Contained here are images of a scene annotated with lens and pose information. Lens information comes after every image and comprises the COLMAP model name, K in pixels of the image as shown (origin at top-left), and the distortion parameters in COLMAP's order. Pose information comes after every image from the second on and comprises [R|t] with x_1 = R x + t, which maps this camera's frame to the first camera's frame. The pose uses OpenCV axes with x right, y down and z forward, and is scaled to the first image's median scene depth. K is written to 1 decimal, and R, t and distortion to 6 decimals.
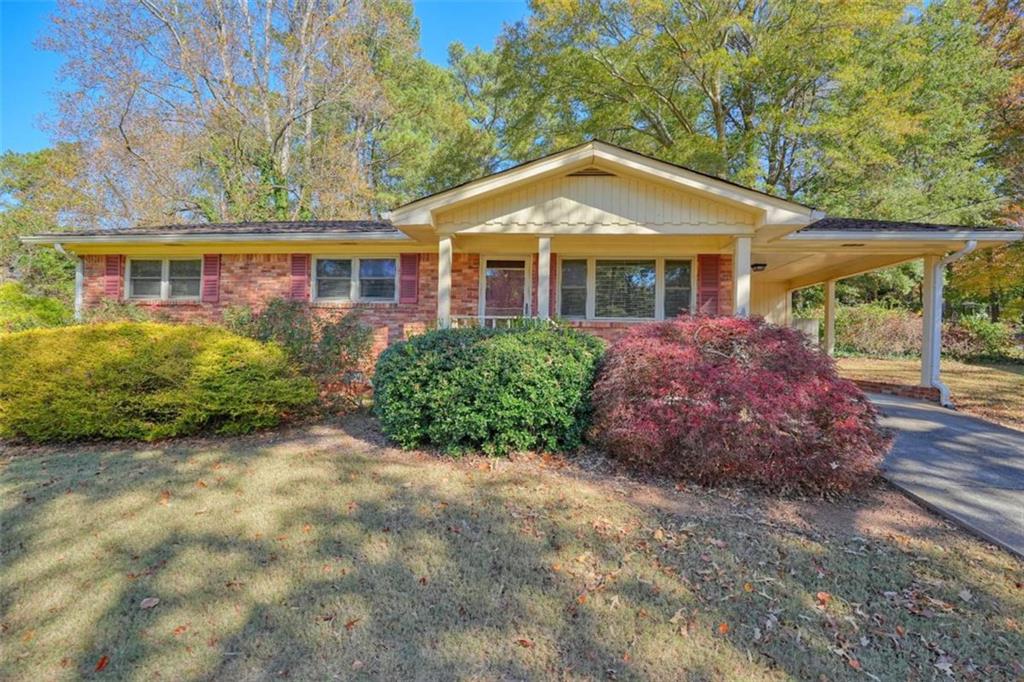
lens RADIAL K [[455.1, 0, 512.0], [0, 455.1, 341.0], [0, 0, 1]] dist [-0.001055, 0.000309]
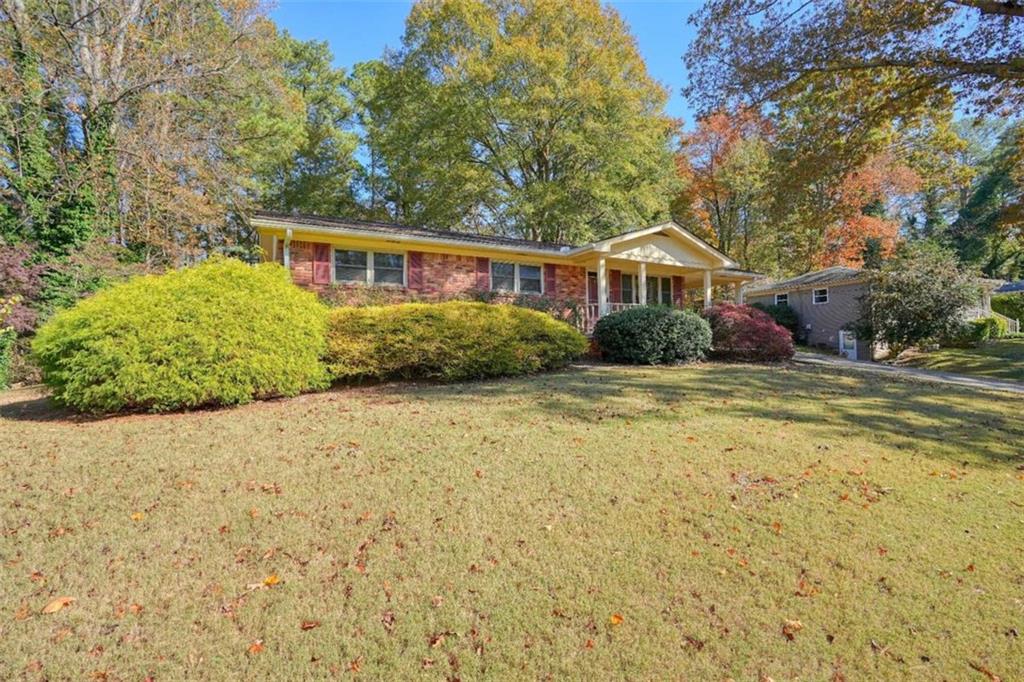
lens RADIAL K [[454.9, 0, 512.0], [0, 454.9, 341.0], [0, 0, 1]] dist [-0.001229, -0.000026]
pose [[0.812741, -0.025211, 0.582079, -1.250446], [0.025581, 0.999644, 0.007579, 0.060267], [-0.582063, 0.008731, 0.813097, -0.201664]]
